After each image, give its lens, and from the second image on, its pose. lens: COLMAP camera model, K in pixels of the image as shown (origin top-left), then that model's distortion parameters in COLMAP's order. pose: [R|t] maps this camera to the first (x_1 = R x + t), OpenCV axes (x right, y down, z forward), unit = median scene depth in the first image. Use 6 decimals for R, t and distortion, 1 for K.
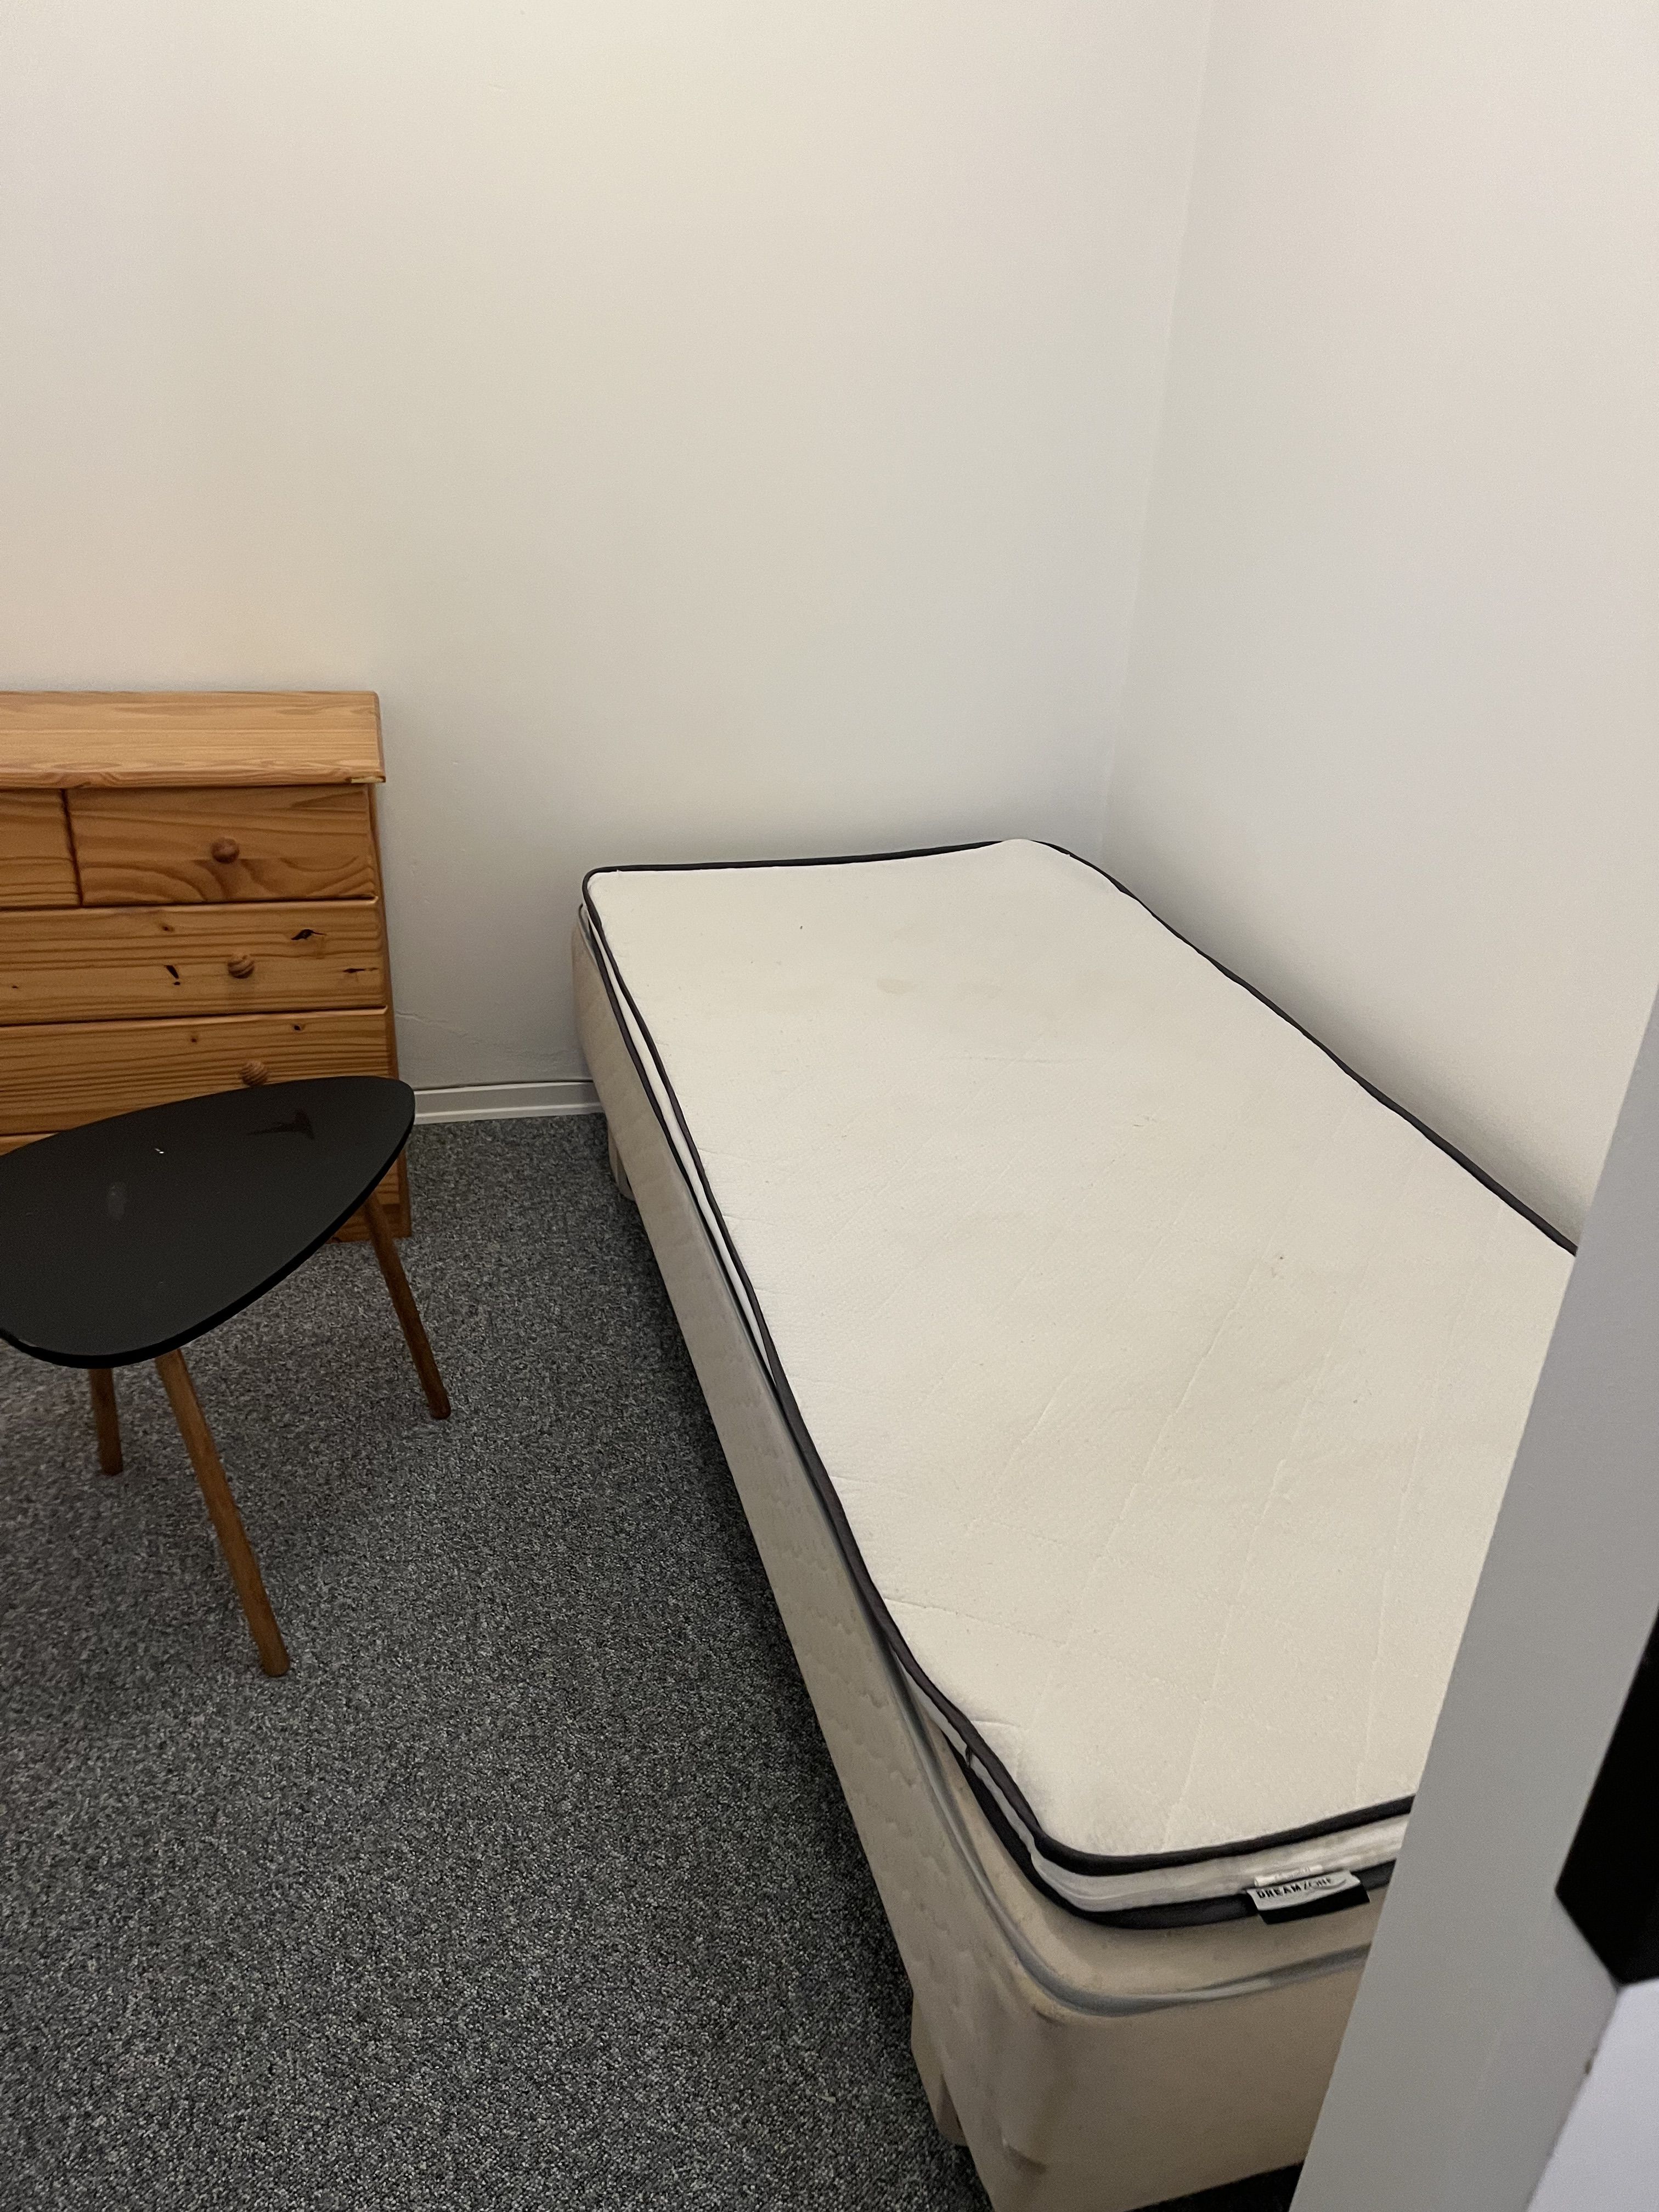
lens RADIAL K [[1657.3, 0, 838.2], [0, 1657.3, 1101.1], [0, 0, 1]] dist [0.070201, -0.092012]
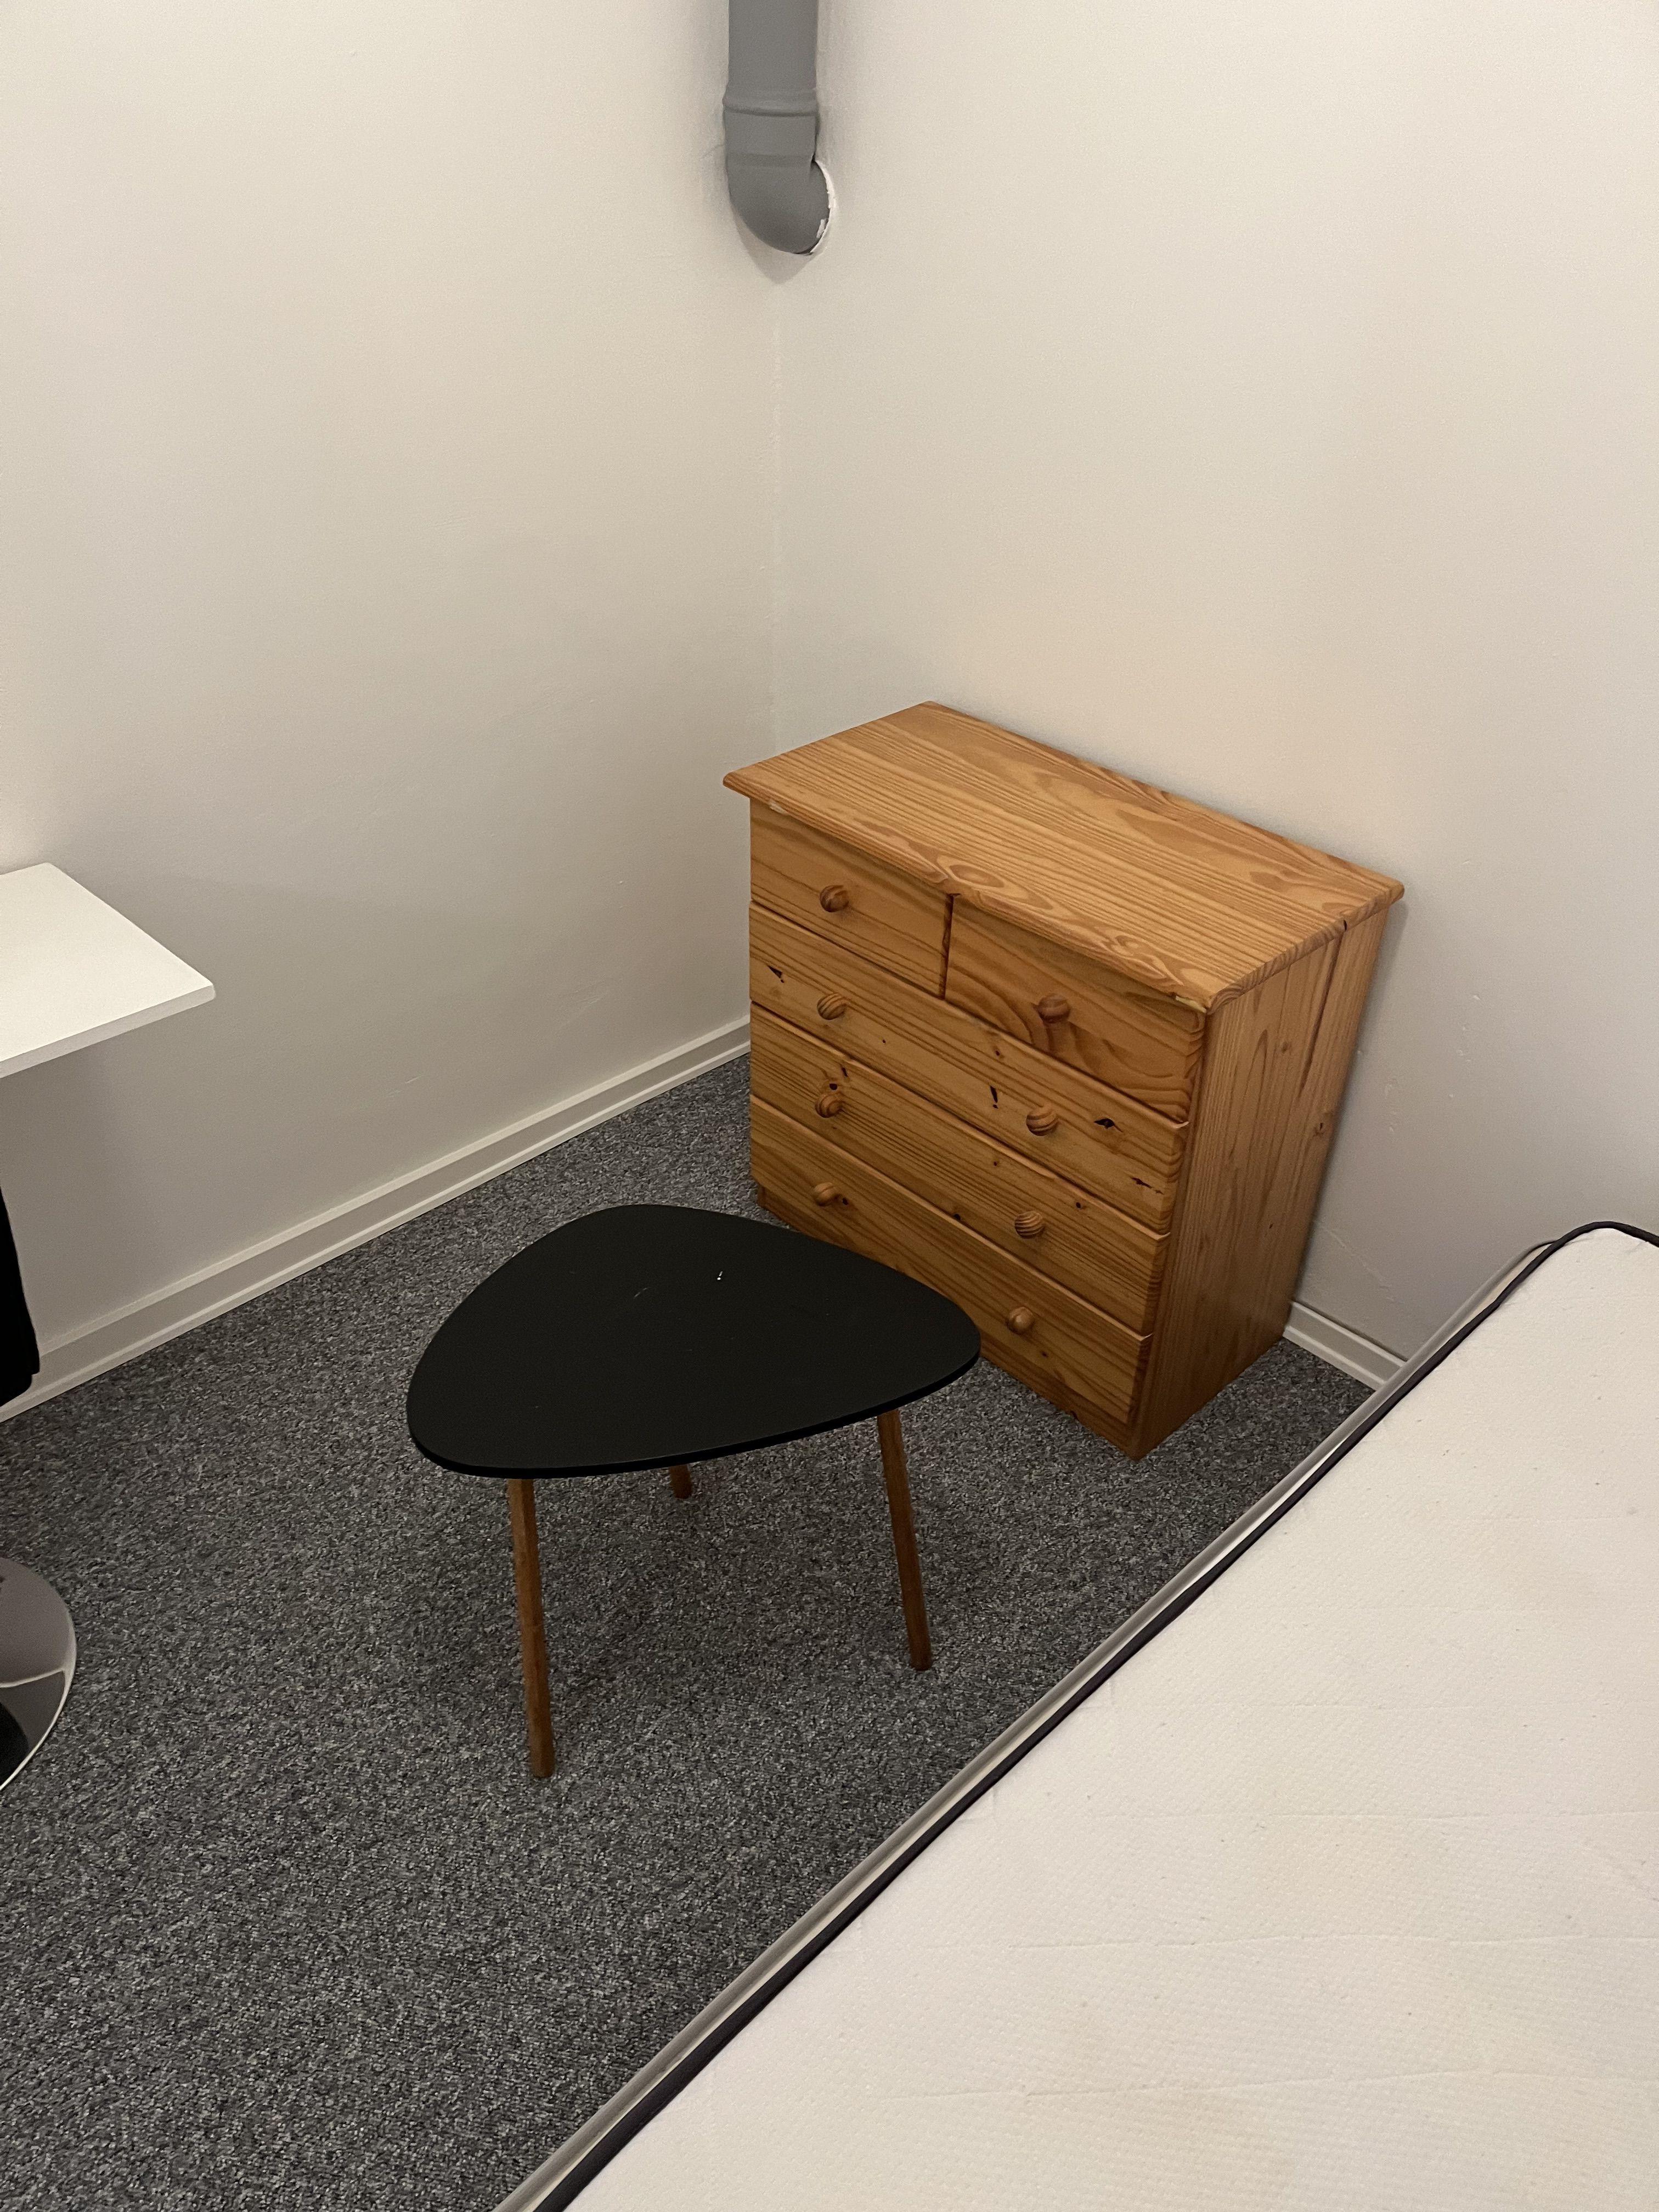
lens RADIAL K [[1657.3, 0, 844.4], [0, 1657.3, 1120.4], [0, 0, 1]] dist [0.070201, -0.092012]
pose [[0.492173, 0.467660, -0.734207, 0.268332], [-0.398879, 0.870836, 0.287300, -0.311820], [0.773732, 0.151458, 0.615141, 0.368804]]
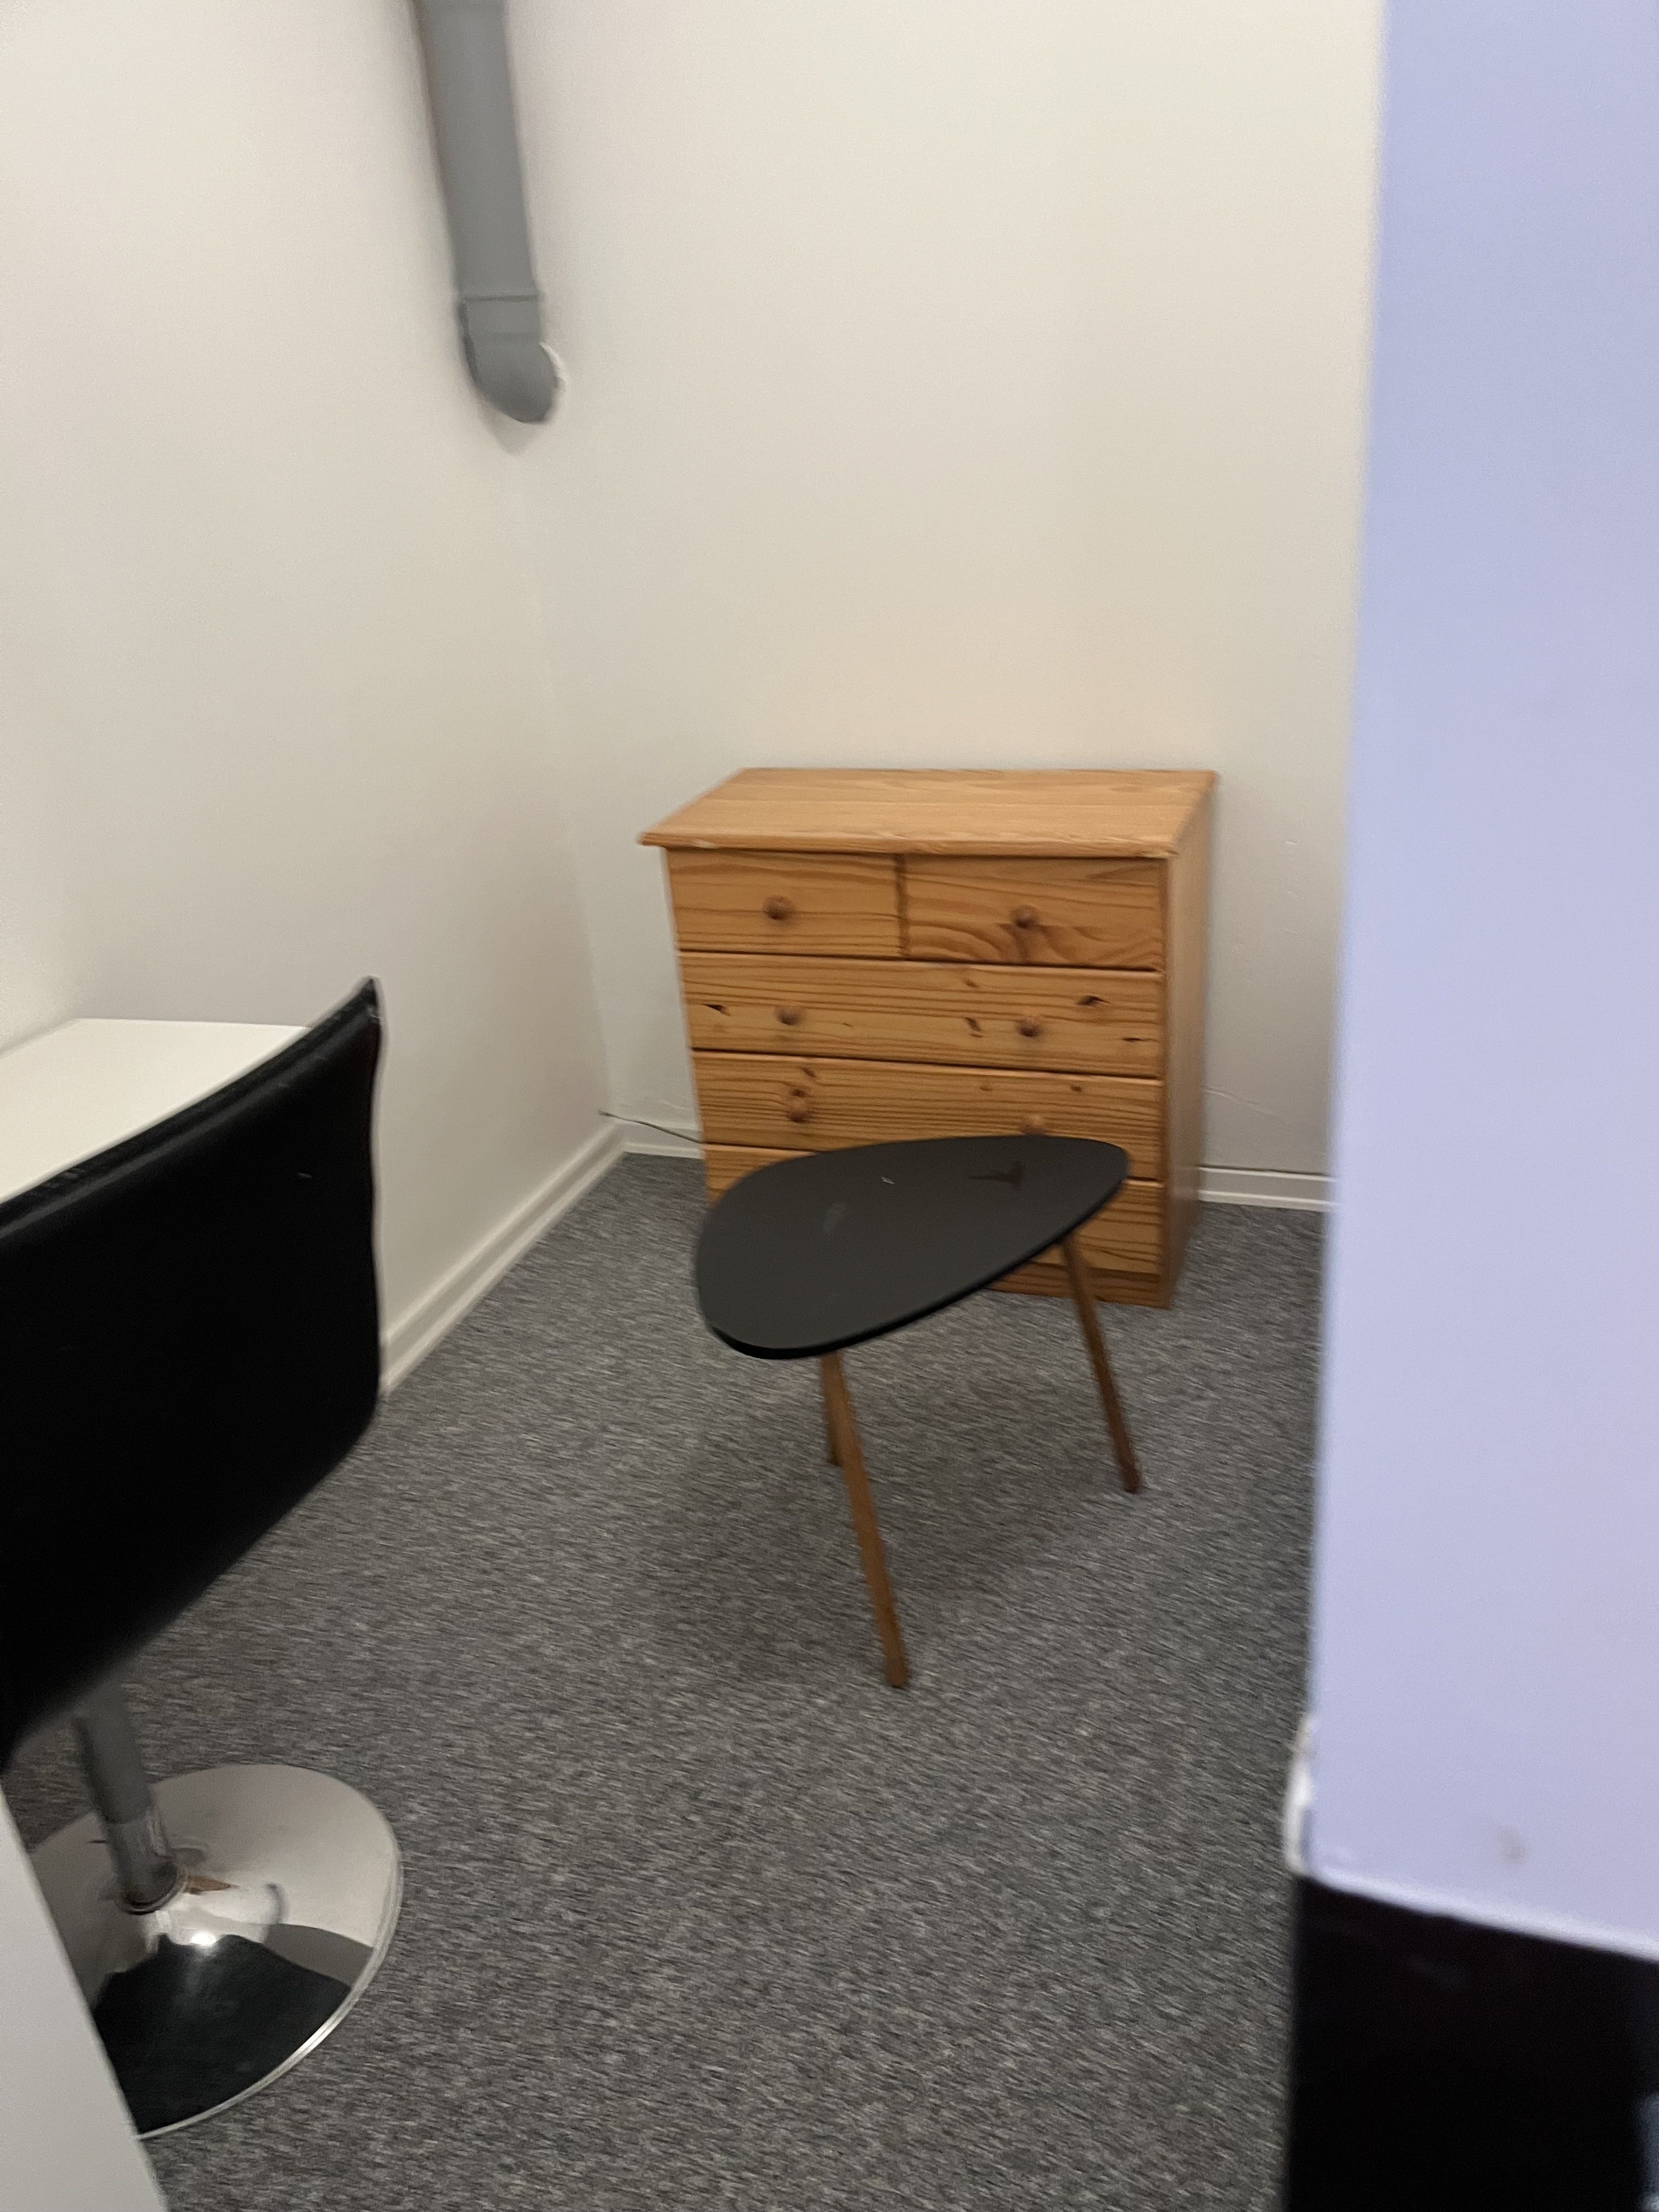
lens RADIAL K [[1657.3, 0, 865.0], [0, 1657.3, 1124.5], [0, 0, 1]] dist [0.070201, -0.092012]
pose [[0.826895, 0.125713, -0.548125, 0.148152], [-0.147042, 0.989118, 0.005030, -0.008422], [0.542793, 0.076438, 0.836381, 0.066530]]
